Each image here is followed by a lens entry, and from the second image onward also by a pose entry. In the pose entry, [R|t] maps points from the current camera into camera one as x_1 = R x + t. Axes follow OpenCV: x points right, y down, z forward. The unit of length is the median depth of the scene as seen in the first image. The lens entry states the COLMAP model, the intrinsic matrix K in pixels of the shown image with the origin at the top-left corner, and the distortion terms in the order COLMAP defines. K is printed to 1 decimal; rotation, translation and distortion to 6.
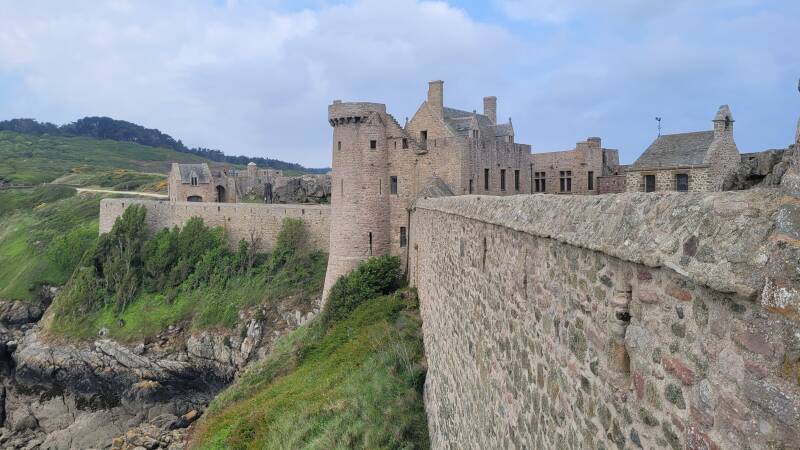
lens RADIAL K [[608.3, 0, 400.0], [0, 608.3, 225.0], [0, 0, 1]] dist [0.031455, -0.004422]
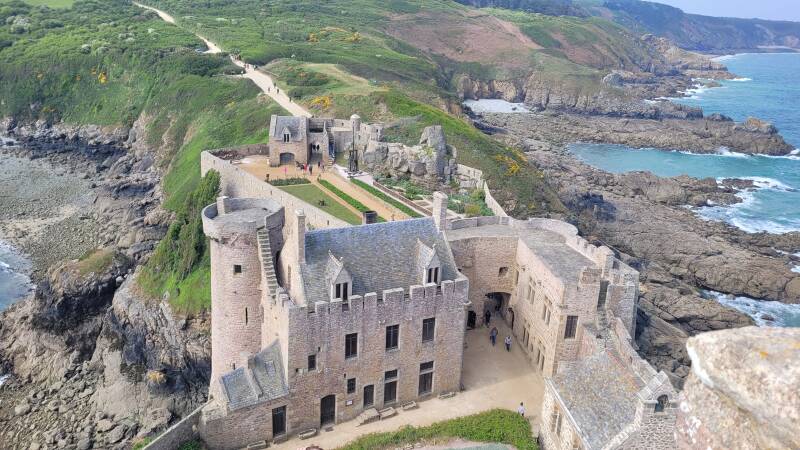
lens RADIAL K [[608.3, 0, 400.0], [0, 608.3, 225.0], [0, 0, 1]] dist [0.031455, -0.004422]
pose [[0.885029, 0.199240, -0.420745, 0.346227], [-0.073331, 0.952169, 0.296642, -0.319543], [0.459723, -0.231683, 0.857308, 0.284117]]
